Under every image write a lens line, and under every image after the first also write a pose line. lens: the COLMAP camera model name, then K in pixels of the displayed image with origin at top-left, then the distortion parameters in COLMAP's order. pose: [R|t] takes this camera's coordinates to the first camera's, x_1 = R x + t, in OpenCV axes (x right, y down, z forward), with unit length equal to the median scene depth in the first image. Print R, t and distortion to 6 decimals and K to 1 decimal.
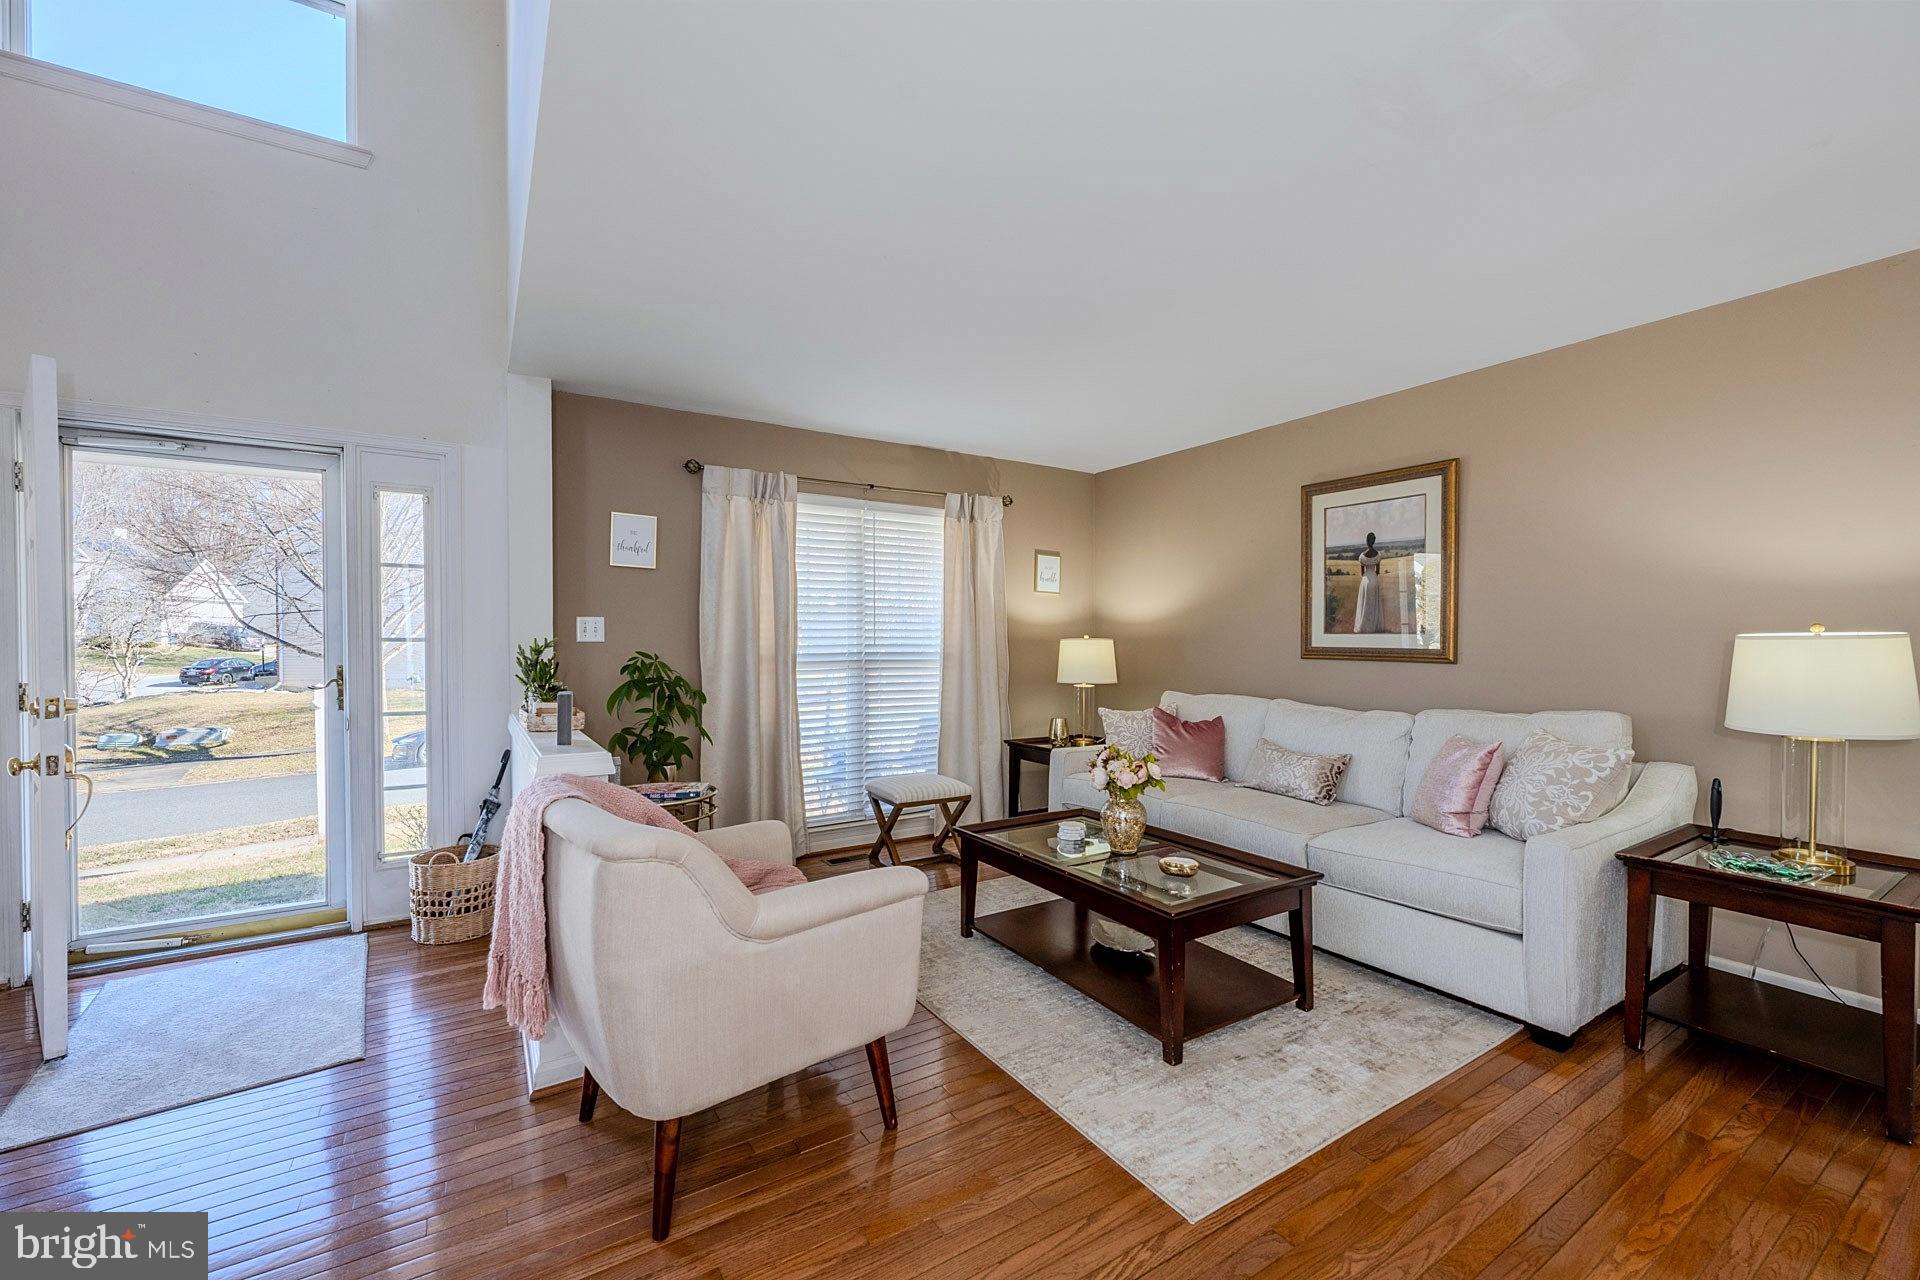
lens RADIAL K [[766.6, 0, 958.6], [0, 766.6, 646.9], [0, 0, 1]] dist [-0.000833, 0.000230]
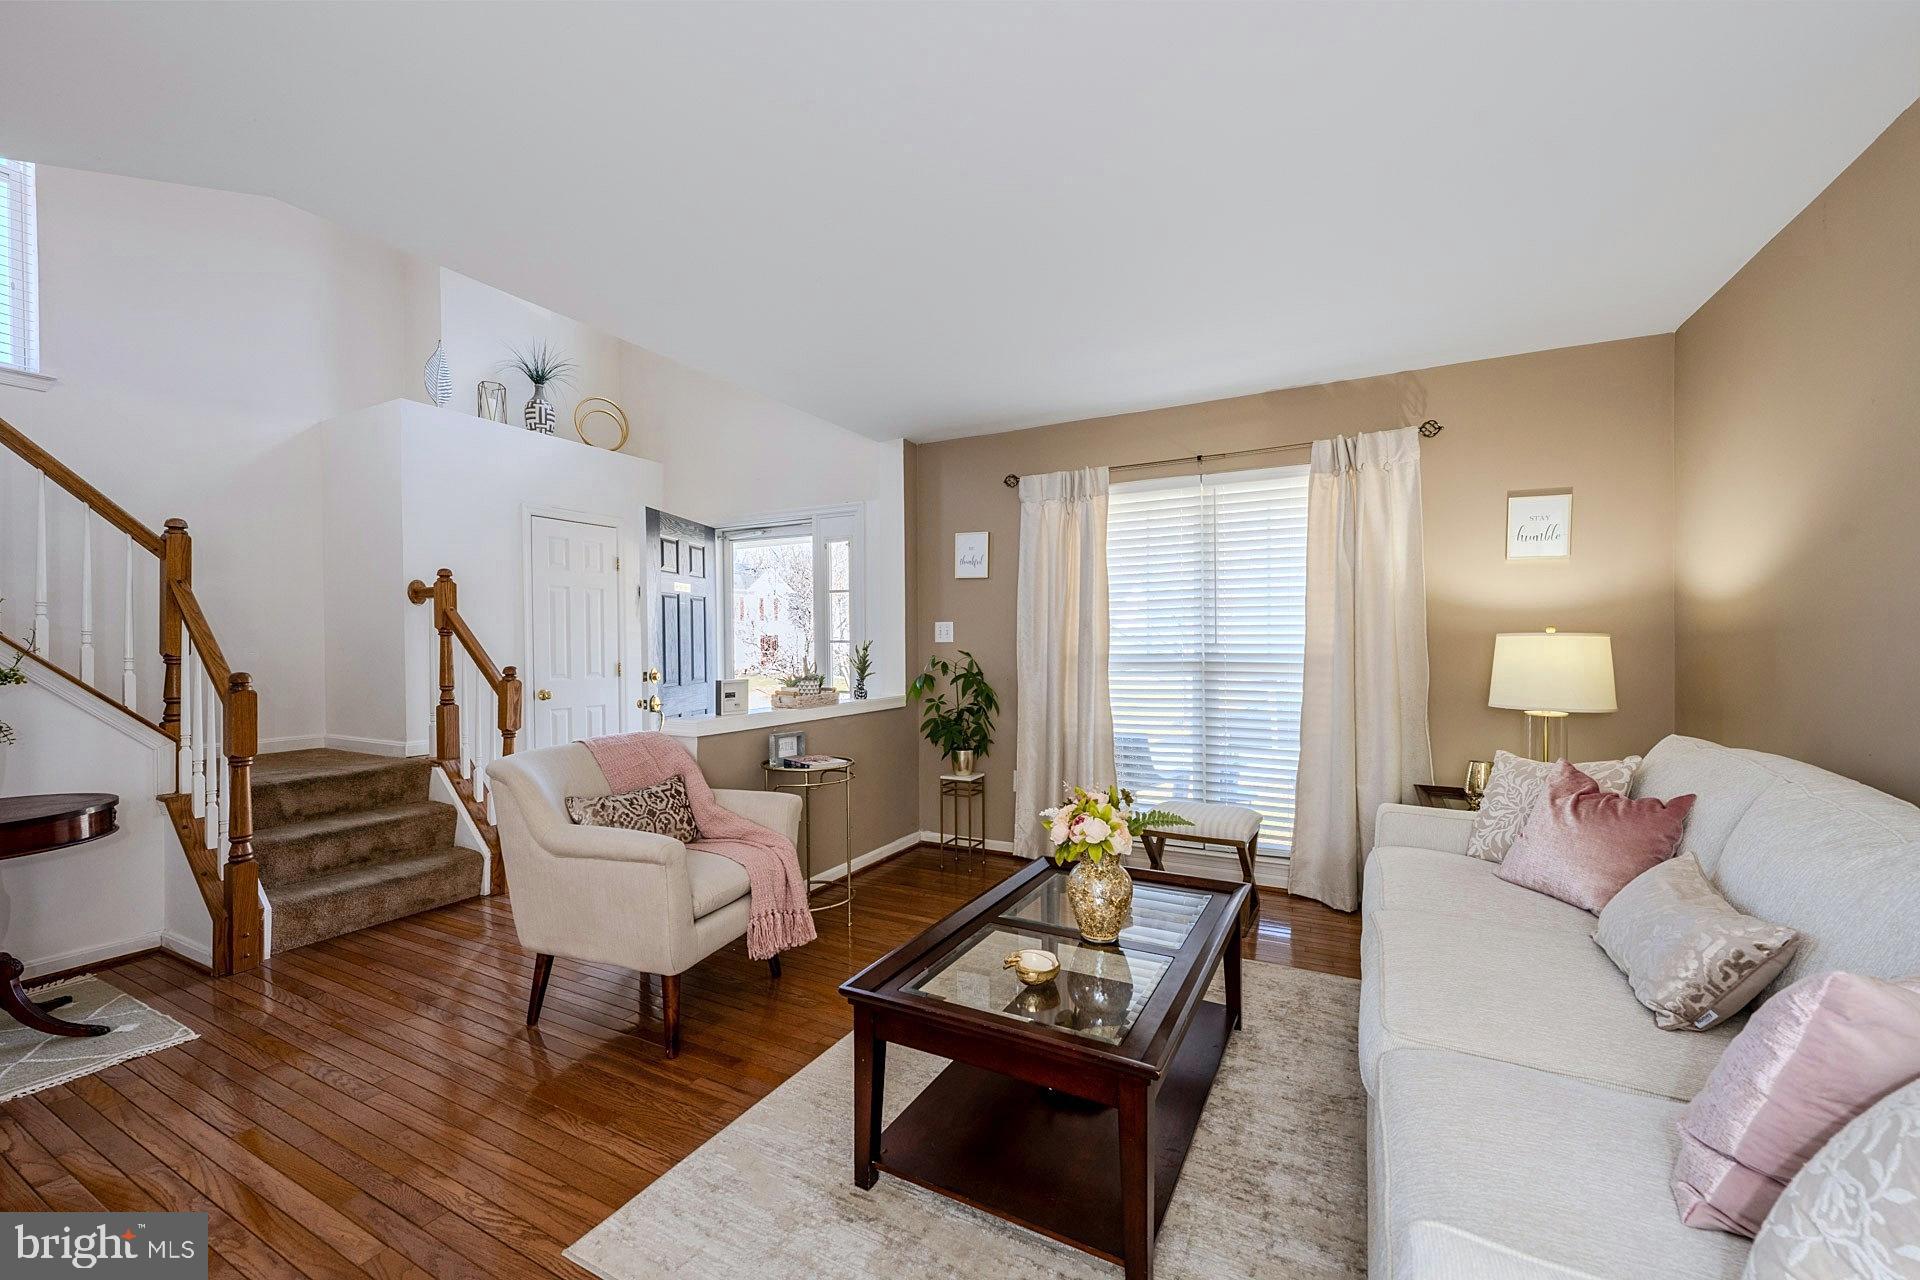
lens RADIAL K [[766.6, 0, 952.1], [0, 766.6, 652.7], [0, 0, 1]] dist [-0.000833, 0.000230]
pose [[0.490464, 0.008545, -0.871419, 0.528013], [-0.001452, 0.999959, 0.008988, -0.001139], [0.871460, -0.003143, 0.490457, 0.369354]]
